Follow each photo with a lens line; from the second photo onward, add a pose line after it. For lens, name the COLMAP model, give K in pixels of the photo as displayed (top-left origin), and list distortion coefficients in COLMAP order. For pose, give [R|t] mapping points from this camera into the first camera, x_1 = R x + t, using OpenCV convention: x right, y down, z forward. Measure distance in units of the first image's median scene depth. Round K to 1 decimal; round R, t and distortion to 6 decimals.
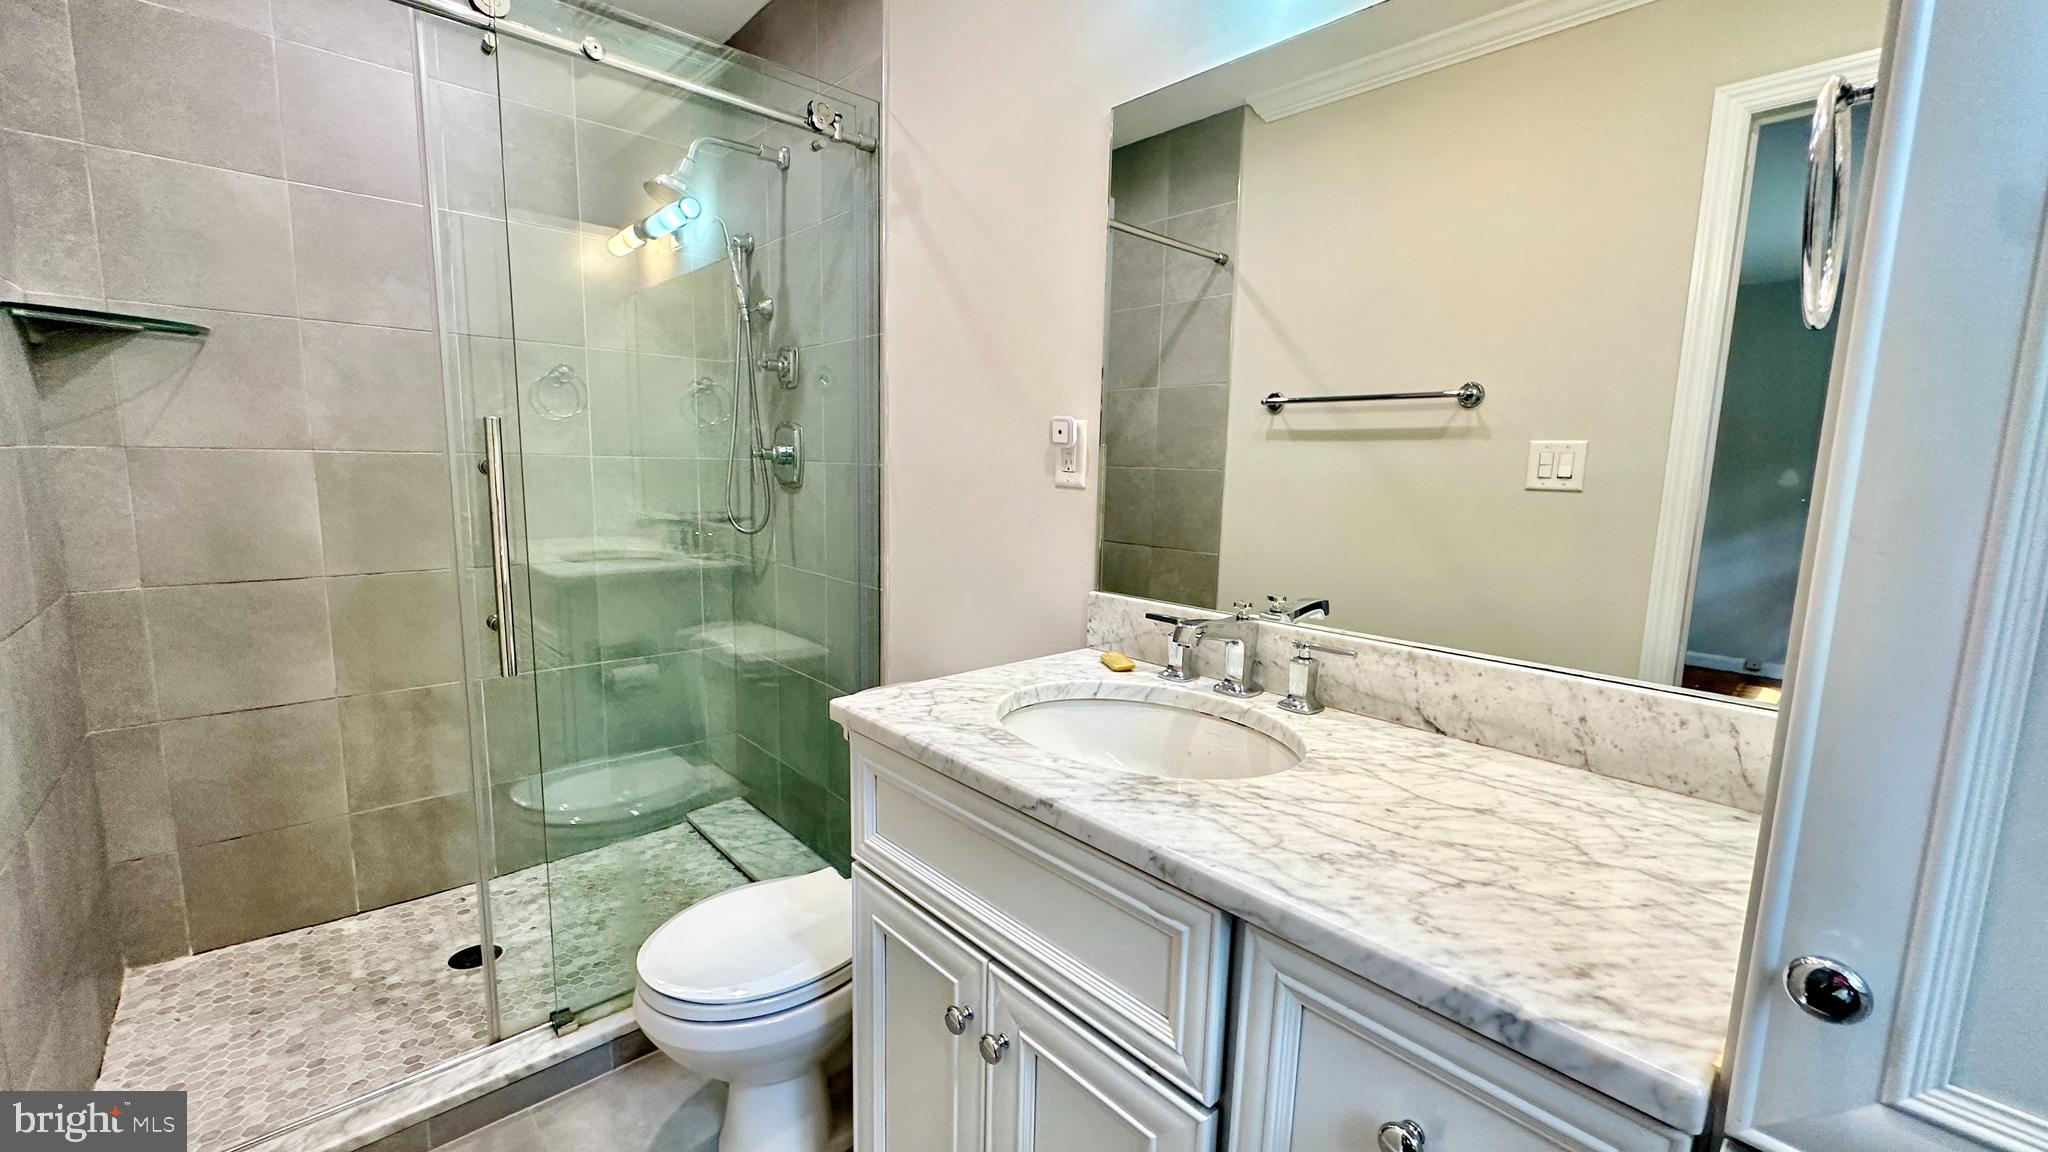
lens RADIAL K [[816.8, 0, 1022.5], [0, 816.8, 577.6], [0, 0, 1]] dist [-0.001535, -0.000108]
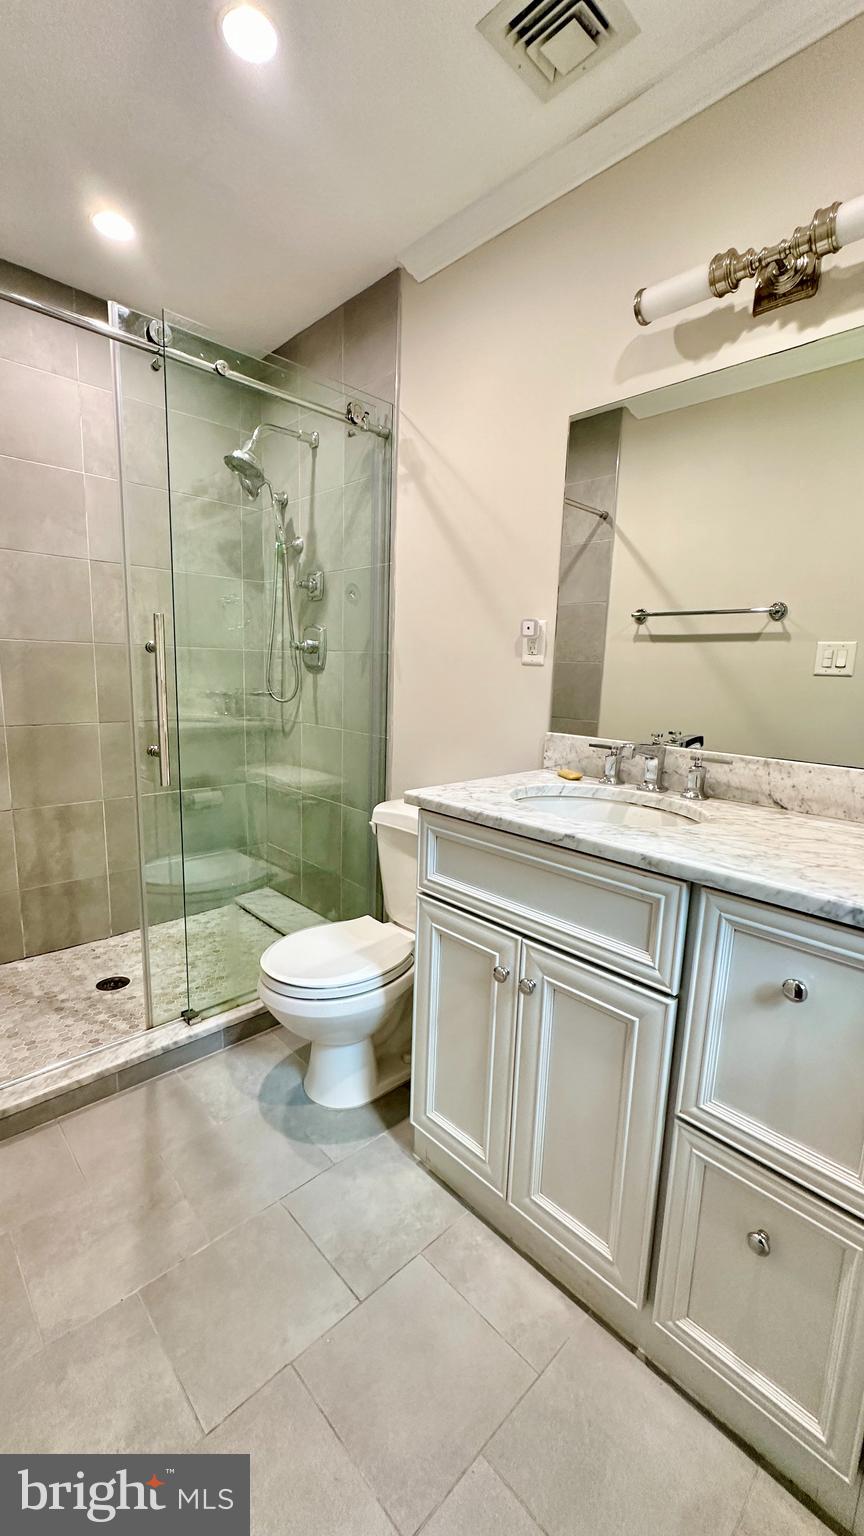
lens RADIAL K [[612.6, 0, 432.1], [0, 612.6, 768.1], [0, 0, 1]] dist [-0.001535, -0.000108]
pose [[0.999642, 0.004578, 0.026367, -0.136957], [-0.005226, 0.999685, 0.024550, 0.048310], [-0.026246, -0.024679, 0.999351, -0.127055]]
